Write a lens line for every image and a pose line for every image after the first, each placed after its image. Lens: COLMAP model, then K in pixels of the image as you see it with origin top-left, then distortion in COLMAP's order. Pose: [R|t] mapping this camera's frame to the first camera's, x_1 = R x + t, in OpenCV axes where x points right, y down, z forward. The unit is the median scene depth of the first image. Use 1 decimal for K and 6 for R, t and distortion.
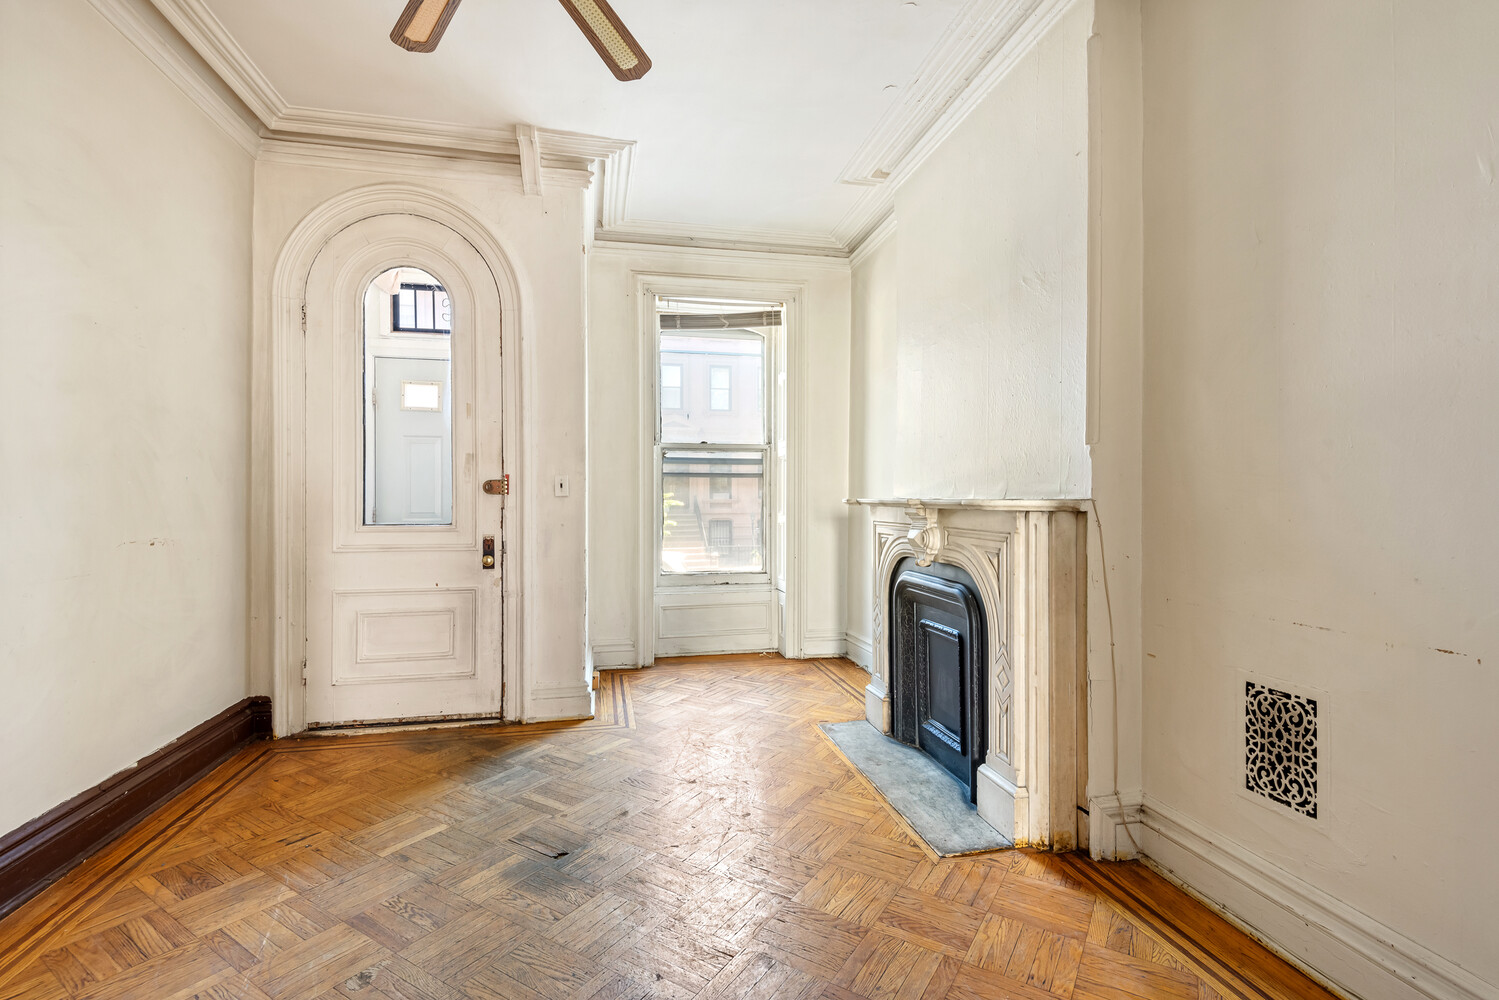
lens RADIAL K [[689.0, 0, 749.5], [0, 689.0, 500.0], [0, 0, 1]] dist [0.003190, 0.000371]
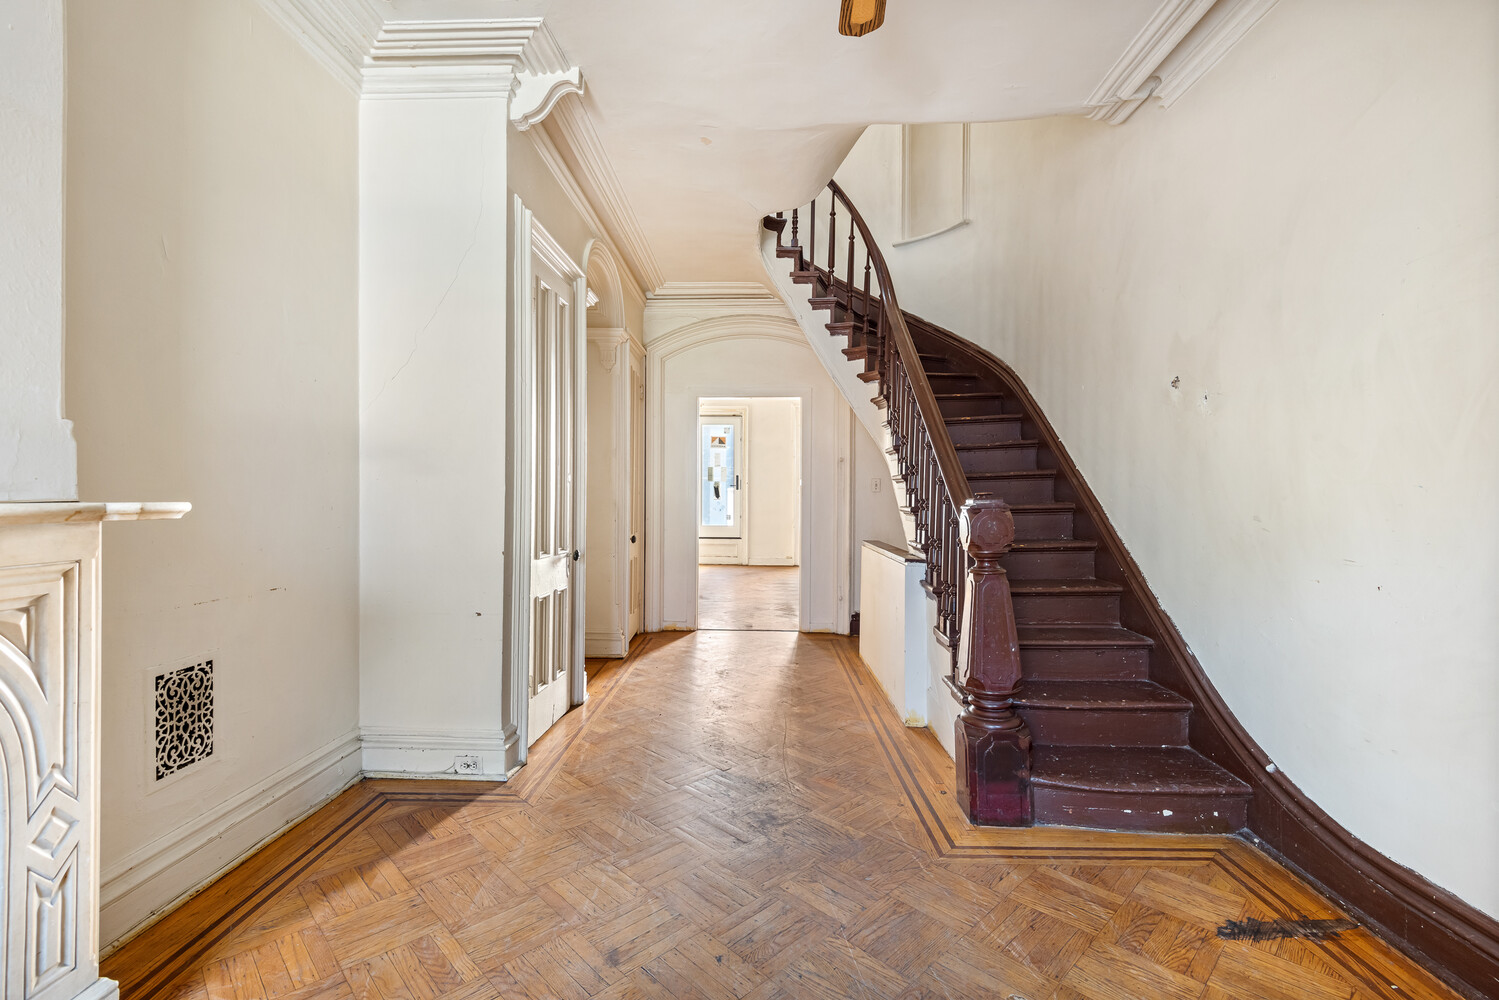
lens RADIAL K [[689.0, 0, 749.5], [0, 689.0, 500.0], [0, 0, 1]] dist [0.003190, 0.000371]
pose [[-0.973458, -0.003390, 0.228839, -0.391900], [-0.001266, 0.999955, 0.009428, -0.011225], [-0.228861, 0.008888, -0.973419, 1.889146]]
